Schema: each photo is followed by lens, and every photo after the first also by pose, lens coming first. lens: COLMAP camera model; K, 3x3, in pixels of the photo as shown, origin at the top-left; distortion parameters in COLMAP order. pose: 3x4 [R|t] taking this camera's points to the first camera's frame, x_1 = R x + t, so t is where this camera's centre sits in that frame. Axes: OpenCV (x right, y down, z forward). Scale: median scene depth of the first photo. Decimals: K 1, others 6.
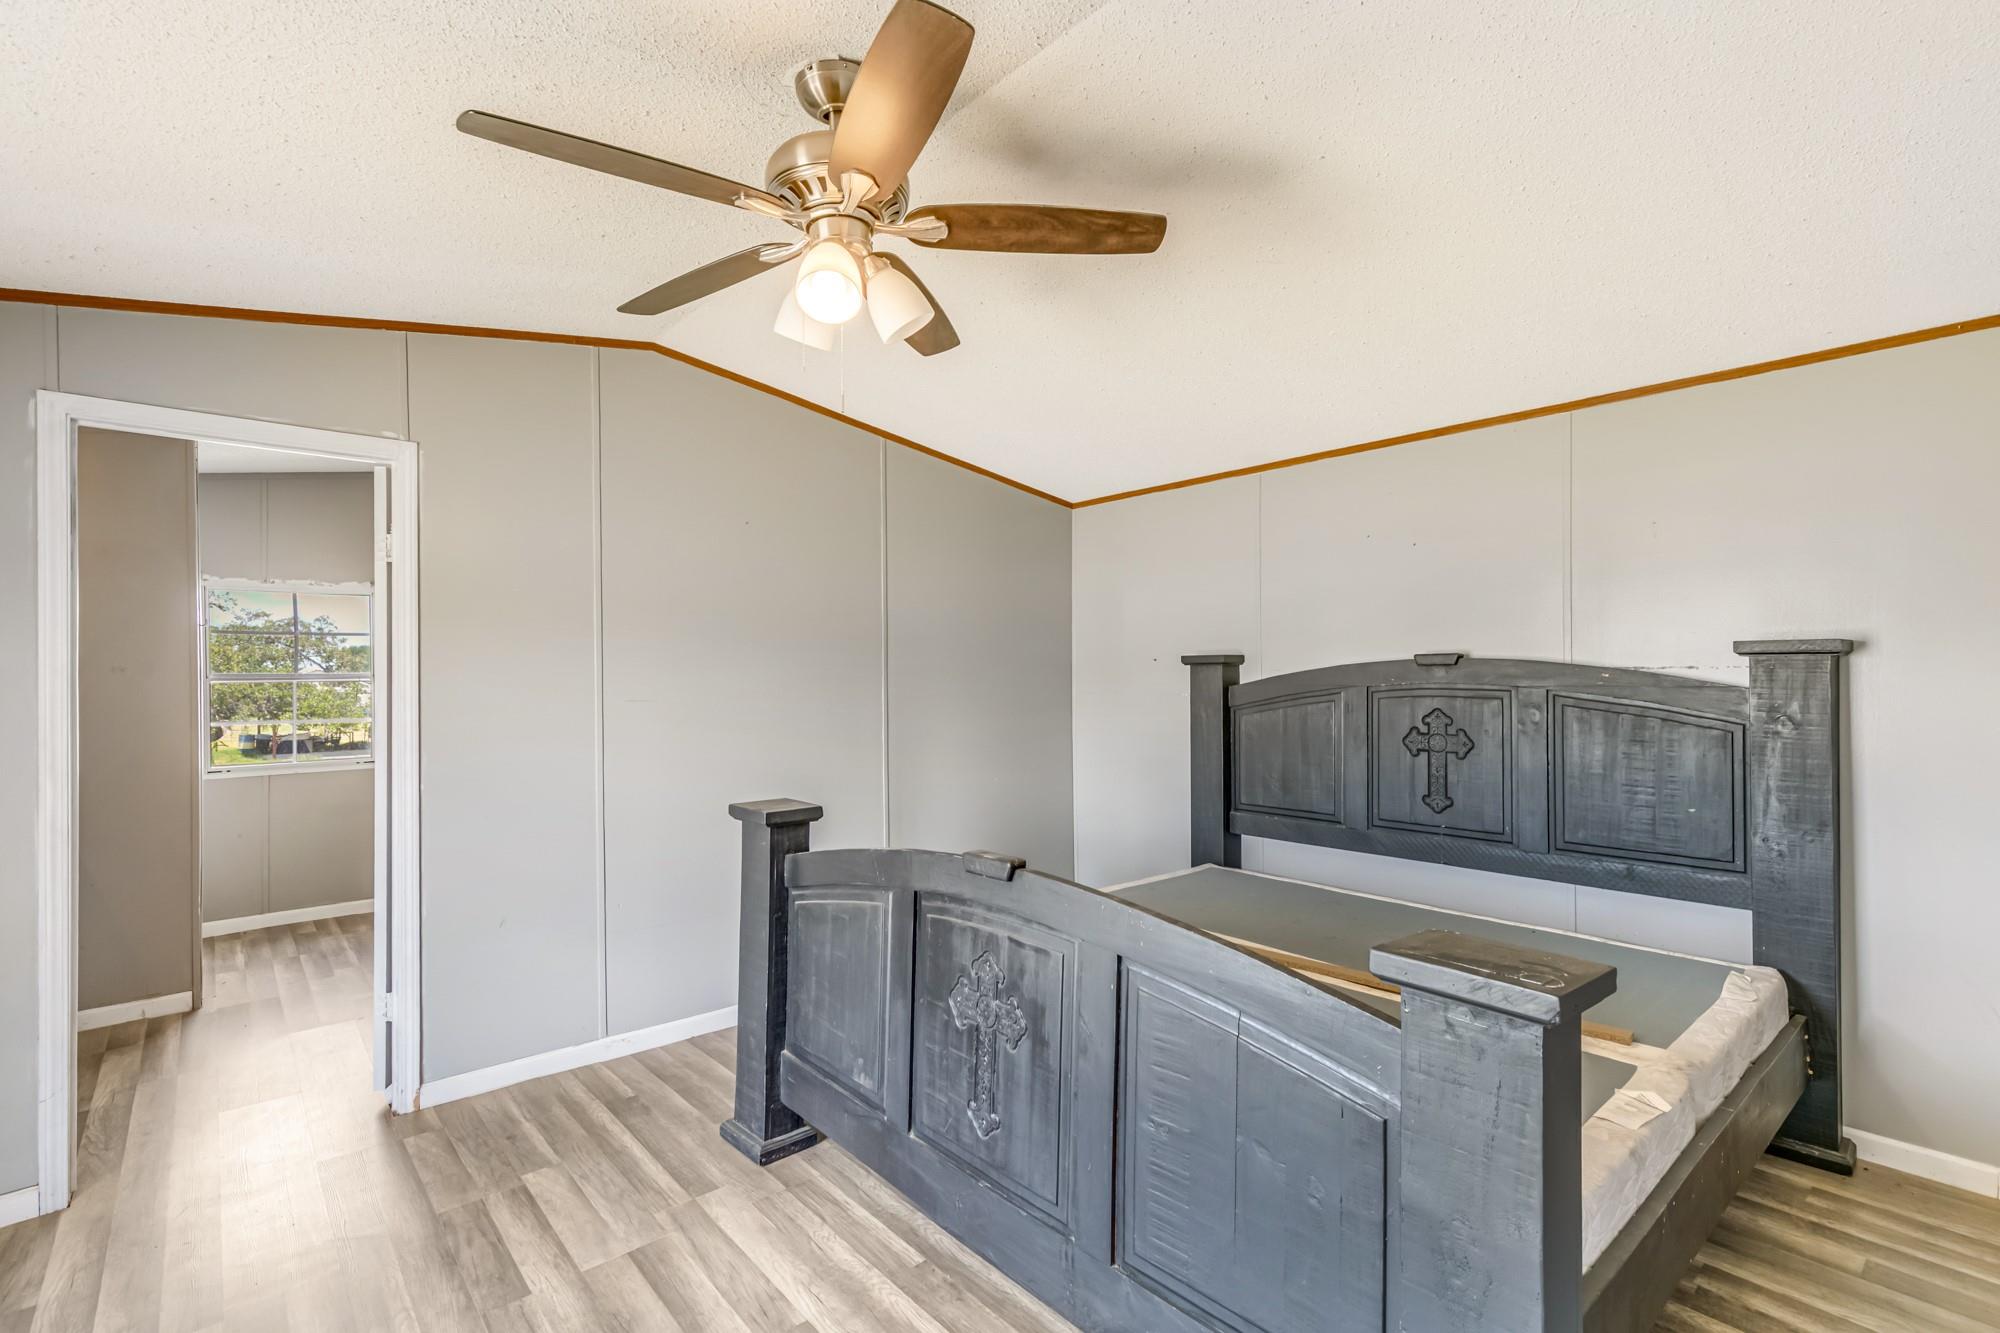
lens RADIAL K [[908.6, 0, 1008.1], [0, 908.6, 675.1], [0, 0, 1]] dist [0.000329, -0.000534]
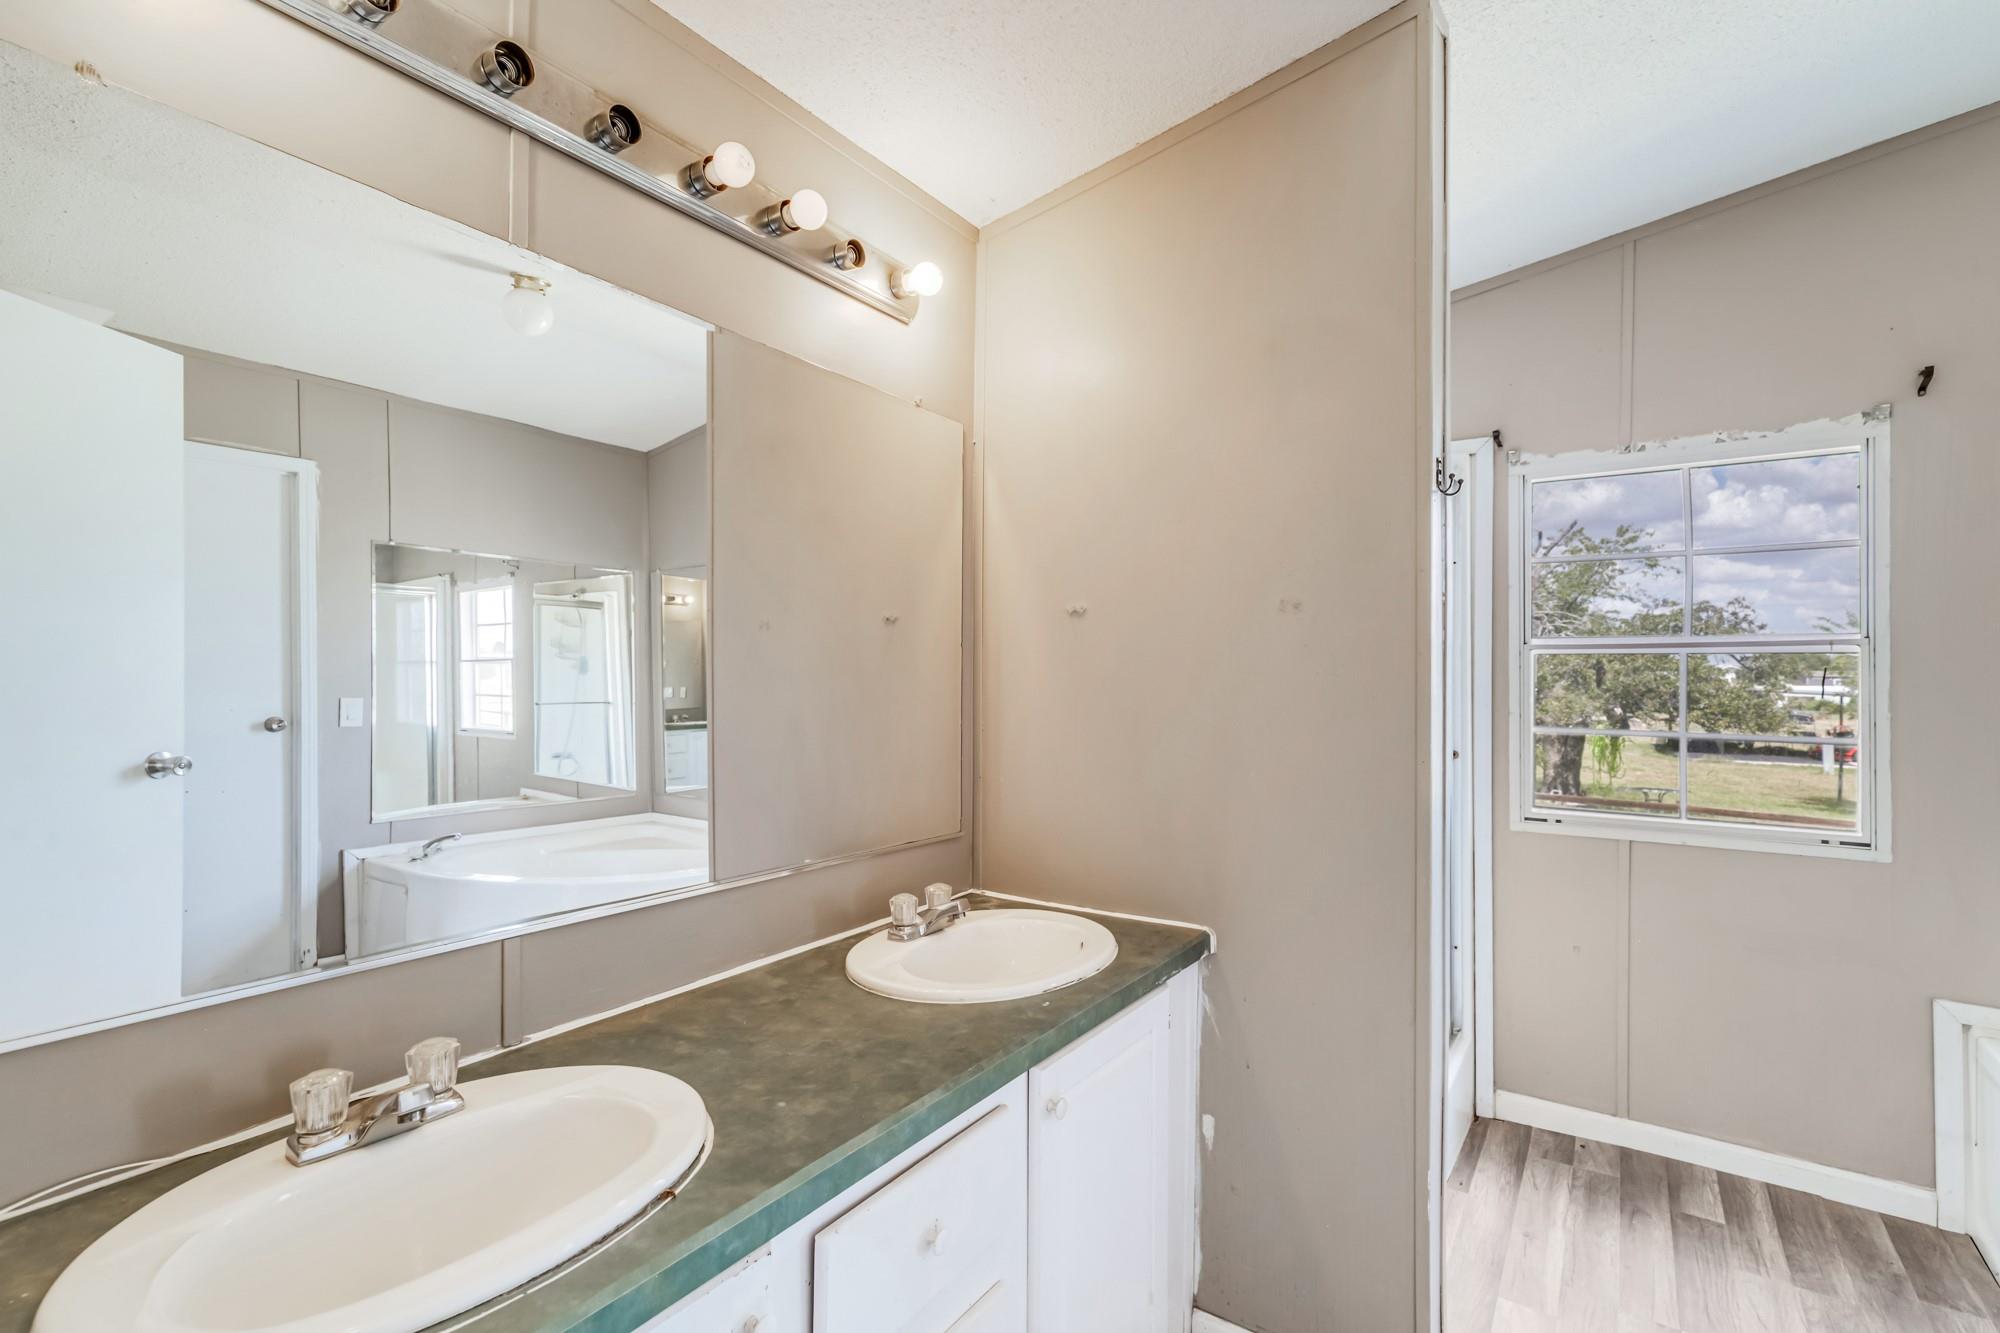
lens RADIAL K [[908.6, 0, 1006.2], [0, 908.6, 670.9], [0, 0, 1]] dist [0.000329, -0.000534]
pose [[0.245682, 0.007250, -0.969323, -0.233363], [-0.007990, 0.999953, 0.005454, 0.007915], [0.969318, 0.006404, 0.245729, 0.305818]]
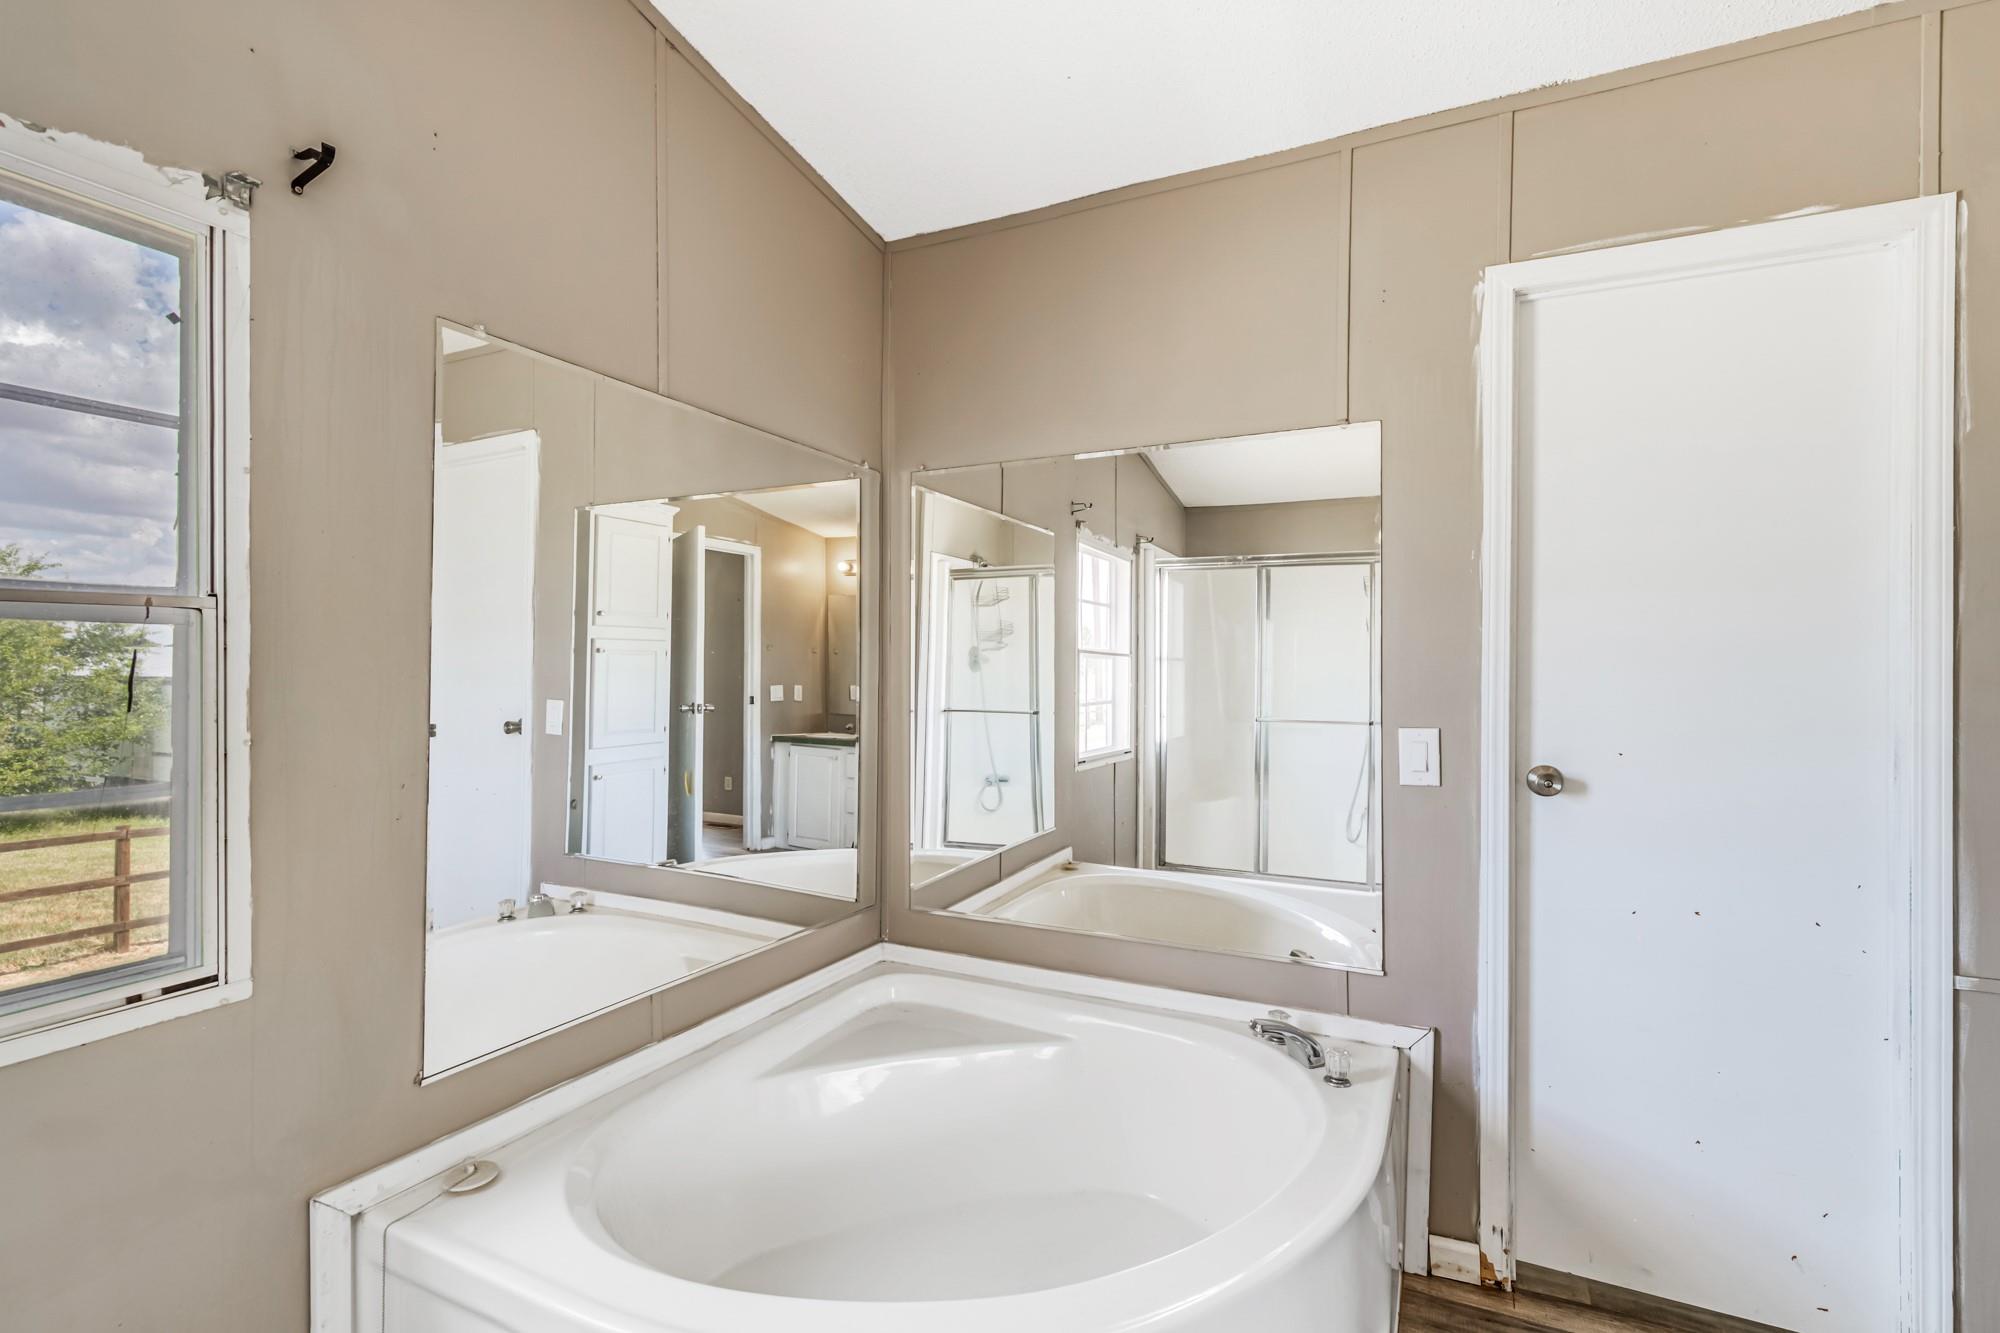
lens RADIAL K [[908.6, 0, 1005.3], [0, 908.6, 667.3], [0, 0, 1]] dist [0.000329, -0.000534]
pose [[0.922483, 0.010243, 0.385902, -0.359501], [-0.007444, 0.999934, -0.008747, 0.009274], [-0.385966, 0.005196, 0.922498, 0.425370]]
